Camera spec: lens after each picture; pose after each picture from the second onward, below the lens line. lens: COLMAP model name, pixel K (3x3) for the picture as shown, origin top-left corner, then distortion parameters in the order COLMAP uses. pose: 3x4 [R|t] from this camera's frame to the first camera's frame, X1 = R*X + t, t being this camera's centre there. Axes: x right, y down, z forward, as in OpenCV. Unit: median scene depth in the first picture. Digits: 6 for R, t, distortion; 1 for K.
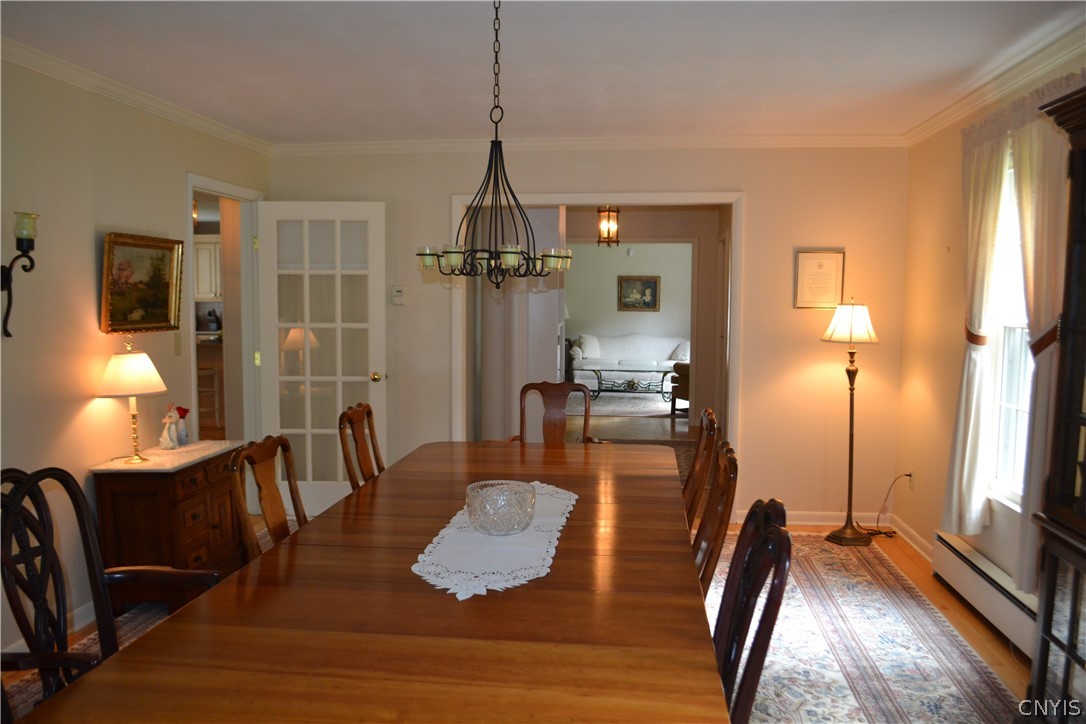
lens RADIAL K [[866.3, 0, 535.1], [0, 866.3, 363.3], [0, 0, 1]] dist [-0.031353, -0.002321]
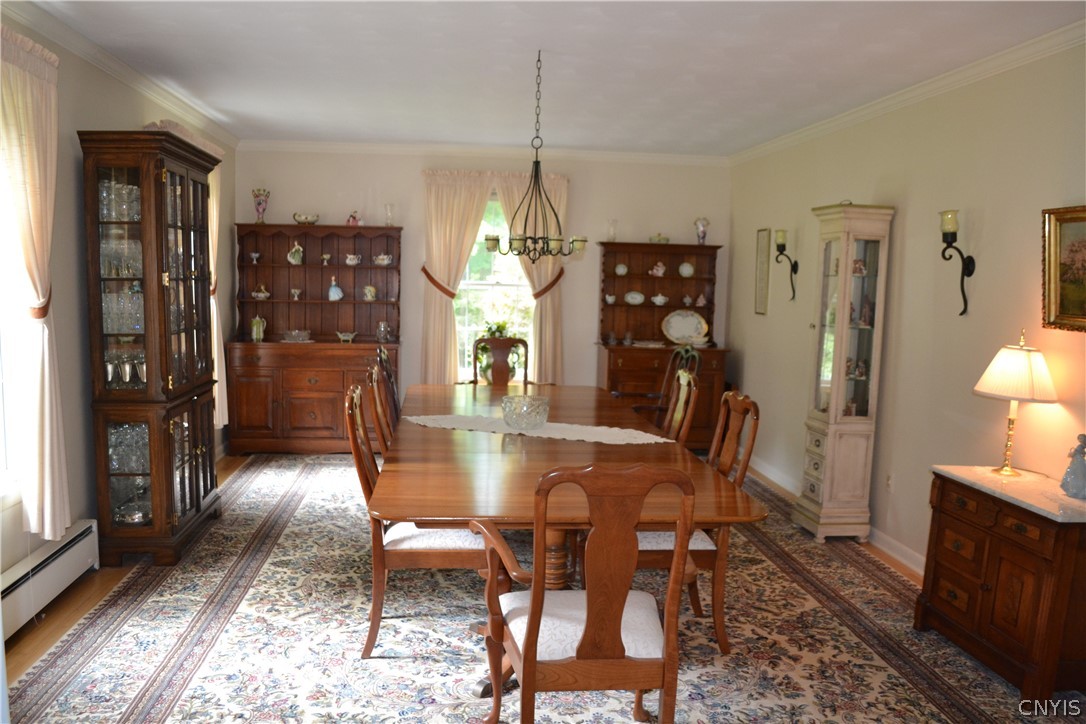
lens RADIAL K [[866.3, 0, 545.2], [0, 866.3, 360.5], [0, 0, 1]] dist [-0.031353, -0.002321]
pose [[-0.972016, -0.004087, -0.234880, 0.236443], [-0.046852, 0.983134, 0.176784, -0.158092], [0.230196, 0.182841, -0.955813, 2.076516]]
